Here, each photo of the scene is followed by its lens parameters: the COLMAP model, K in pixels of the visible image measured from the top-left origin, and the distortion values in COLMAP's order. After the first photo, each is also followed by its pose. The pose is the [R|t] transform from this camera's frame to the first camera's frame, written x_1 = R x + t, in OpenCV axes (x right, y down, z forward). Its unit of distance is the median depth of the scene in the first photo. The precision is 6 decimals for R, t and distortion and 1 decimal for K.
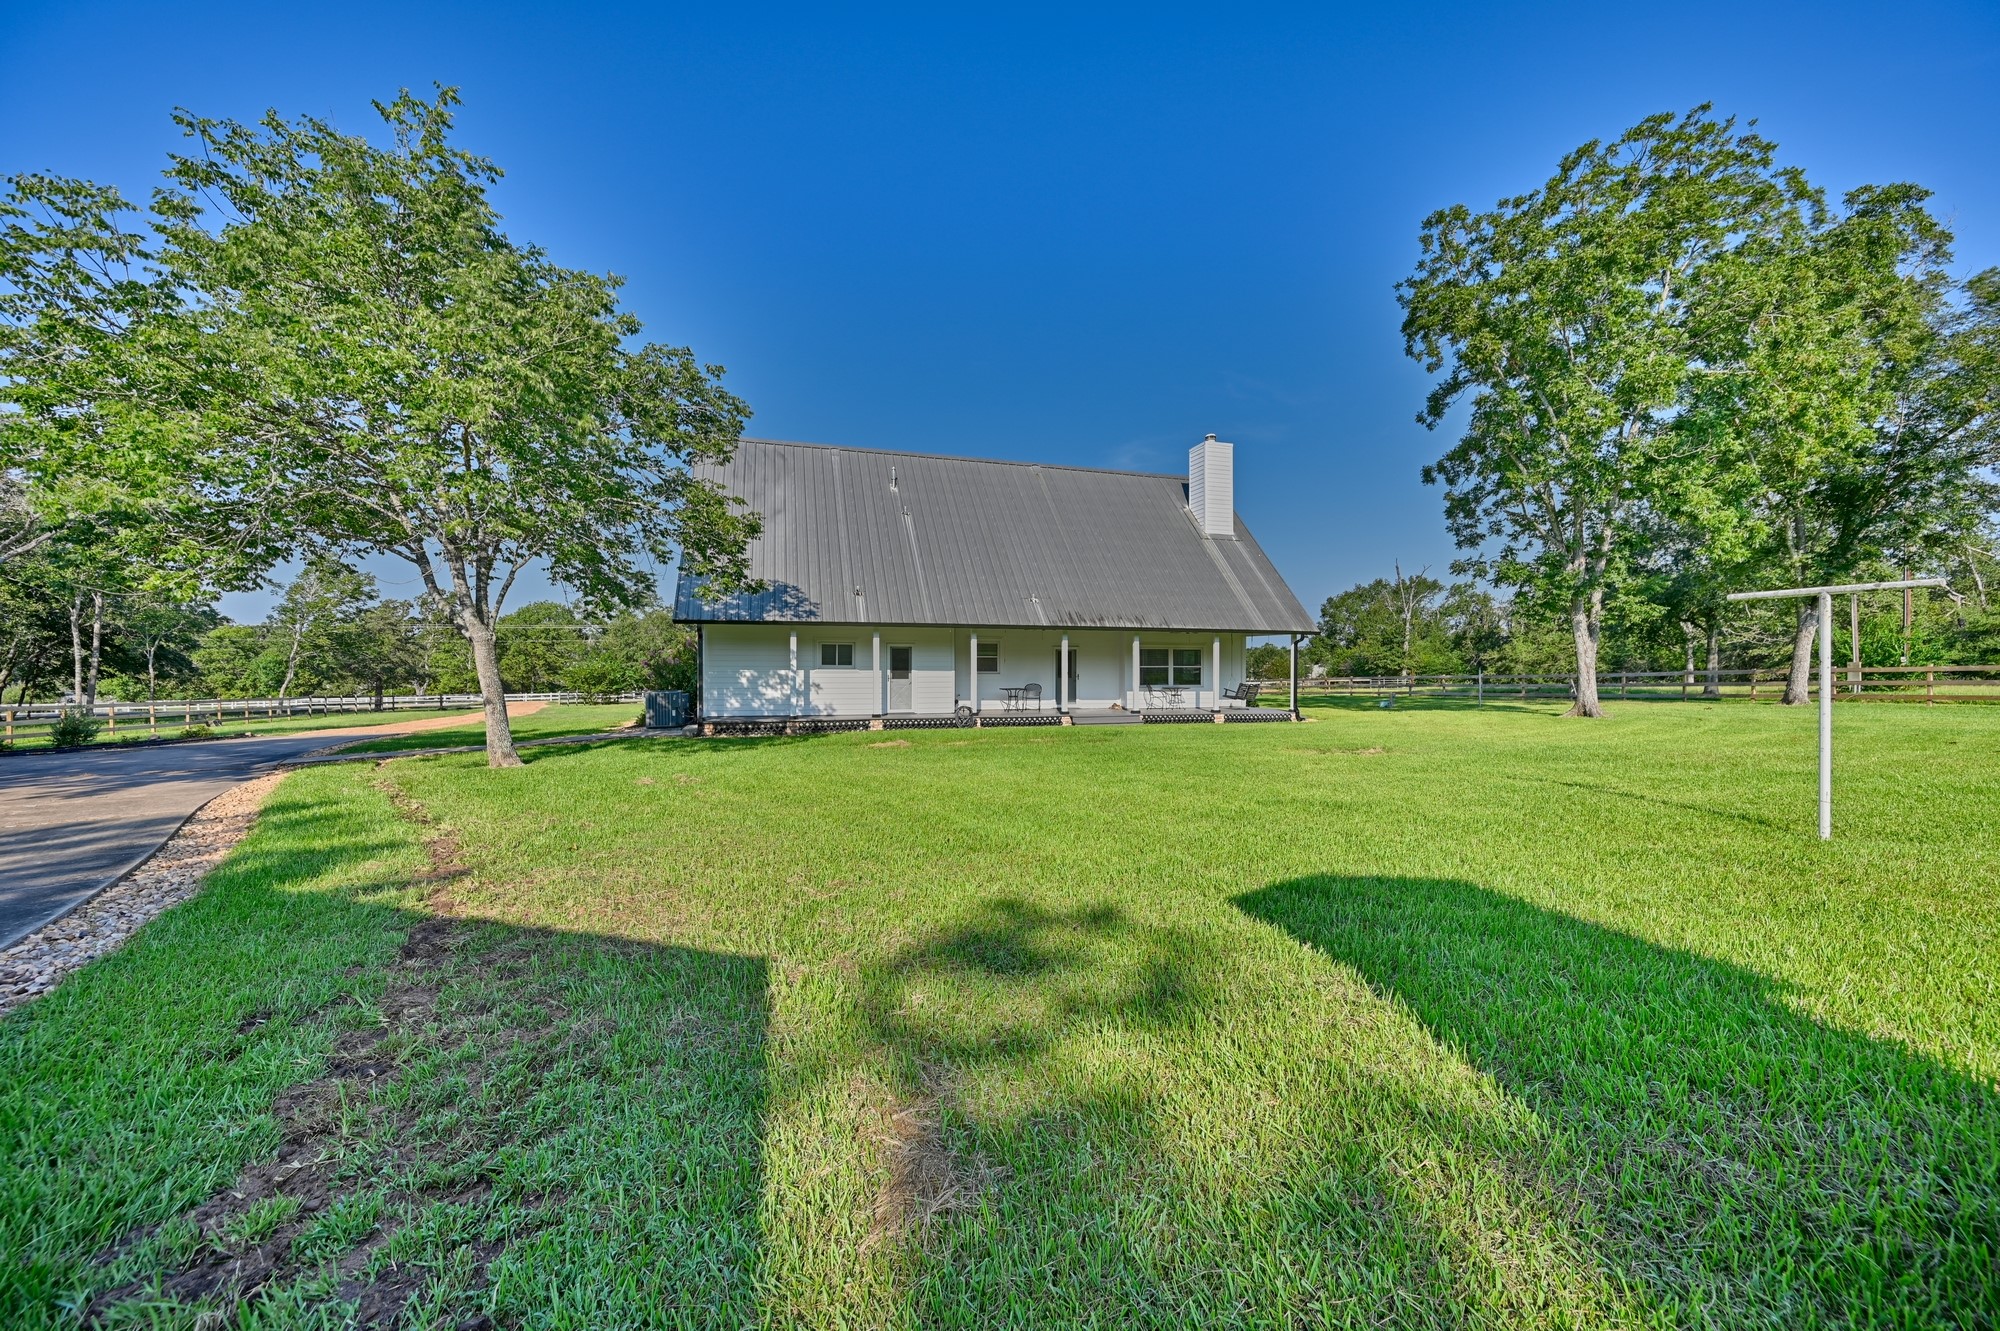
lens RADIAL K [[782.7, 0, 1000.0], [0, 782.7, 665.5], [0, 0, 1]] dist [-0.001247, 0.000508]
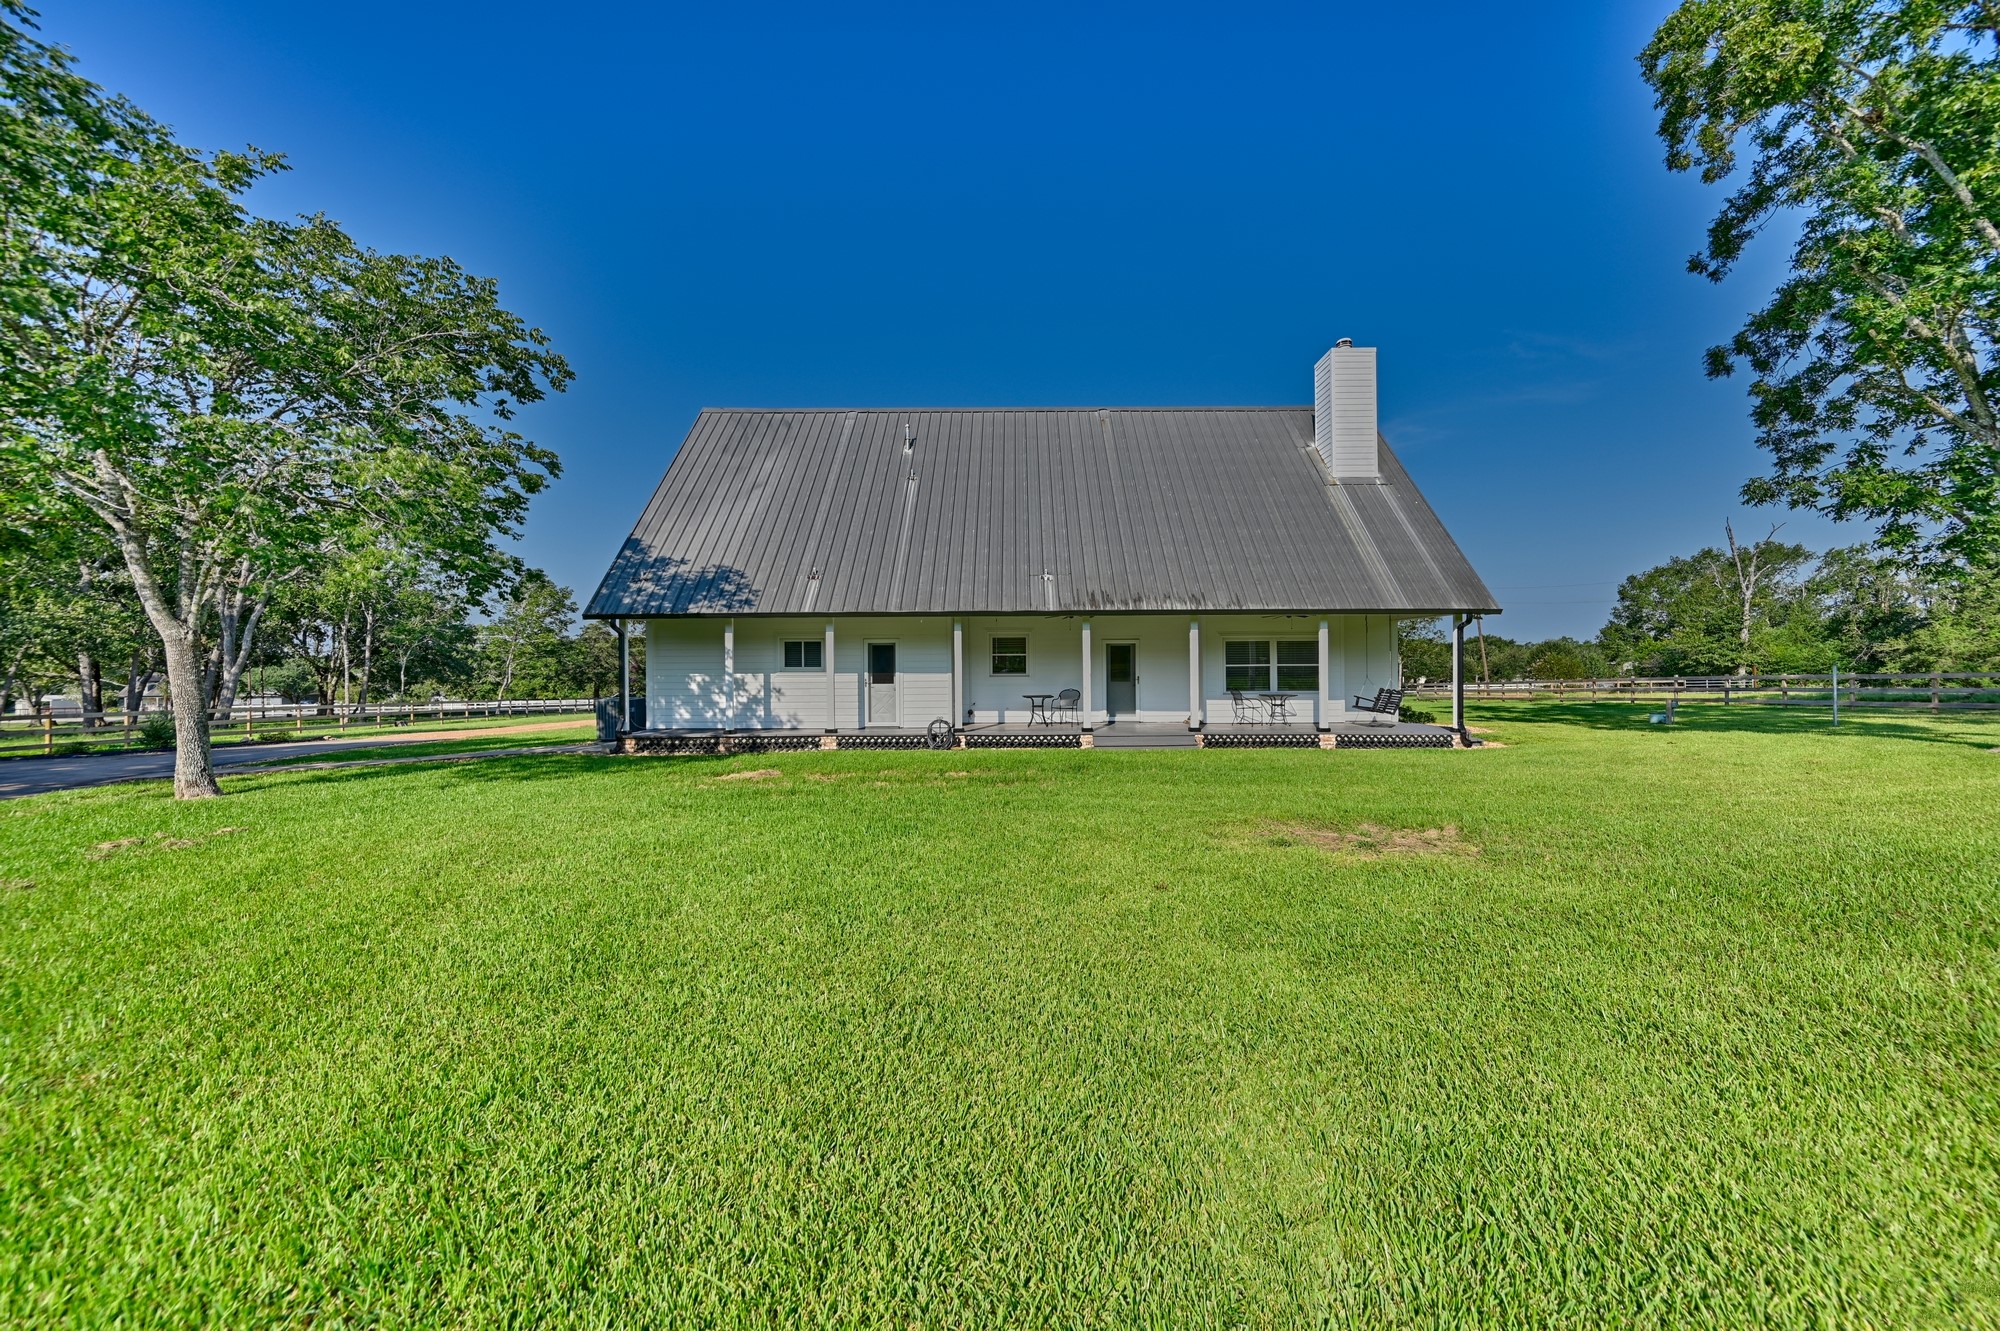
lens RADIAL K [[782.7, 0, 1000.0], [0, 782.7, 665.5], [0, 0, 1]] dist [-0.001247, 0.000508]
pose [[0.954473, -0.008936, -0.298162, 0.198589], [0.008290, 0.999960, -0.003432, 0.002064], [0.298181, 0.000804, 0.954509, 0.248785]]
